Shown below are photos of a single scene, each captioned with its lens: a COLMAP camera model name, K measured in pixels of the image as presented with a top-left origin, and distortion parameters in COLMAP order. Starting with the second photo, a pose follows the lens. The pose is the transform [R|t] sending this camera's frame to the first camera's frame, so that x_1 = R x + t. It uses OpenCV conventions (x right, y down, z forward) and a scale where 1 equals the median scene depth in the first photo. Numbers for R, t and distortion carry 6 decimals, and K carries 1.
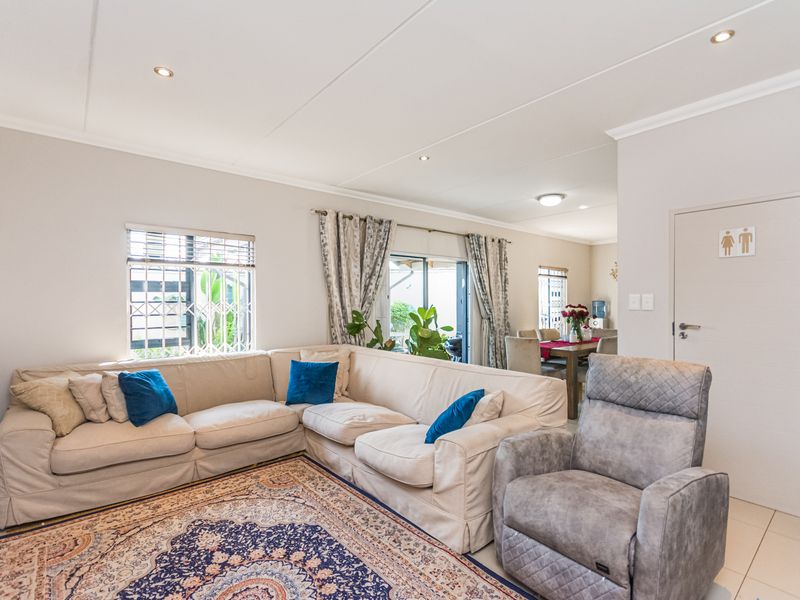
lens RADIAL K [[394.2, 0, 400.0], [0, 394.2, 300.0], [0, 0, 1]] dist [0.002297, 0.000430]
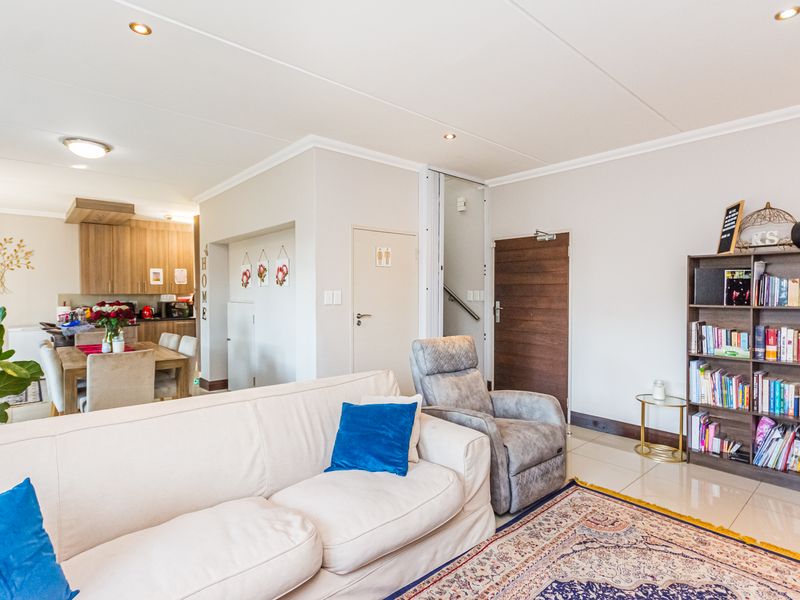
lens RADIAL K [[430.1, 0, 389.3], [0, 430.1, 301.2], [0, 0, 1]] dist [0.000784, -0.000169]
pose [[-0.003651, -0.023280, 0.999722, -0.772212], [-0.000704, 0.999729, 0.023278, -0.016994], [-0.999993, -0.000618, -0.003666, 0.988152]]
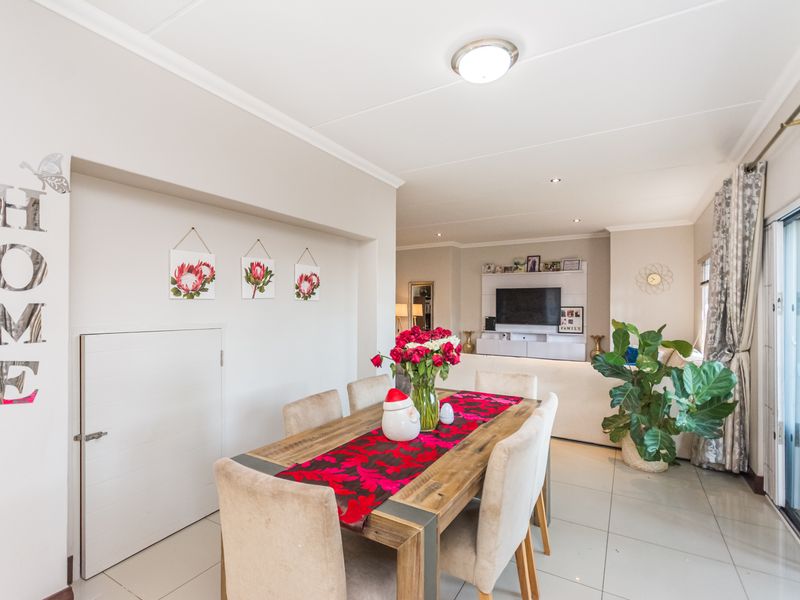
lens RADIAL K [[381.2, 0, 398.2], [0, 381.2, 308.2], [0, 0, 1]] dist [0.000555, 0.000071]
pose [[-0.947027, 0.002508, -0.321143, 1.121280], [0.003693, 0.999988, -0.003080, -0.009566], [0.321132, -0.004103, -0.947026, 2.640306]]
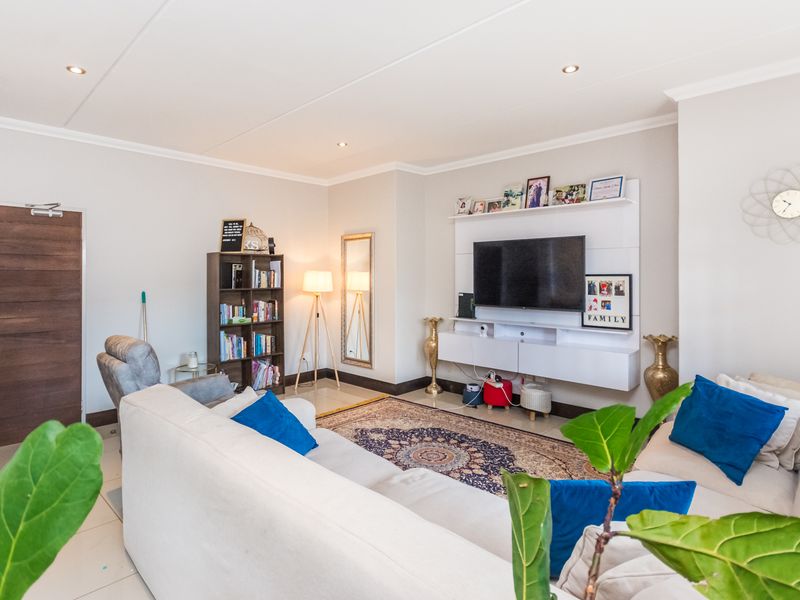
lens RADIAL K [[437.0, 0, 400.0], [0, 437.0, 273.7], [0, 0, 1]] dist [0.000089, 0.000123]
pose [[-0.993757, 0.003173, -0.111519, -0.014511], [0.005028, 0.999854, -0.016357, -0.004853], [0.111450, -0.016816, -0.993628, 1.907087]]
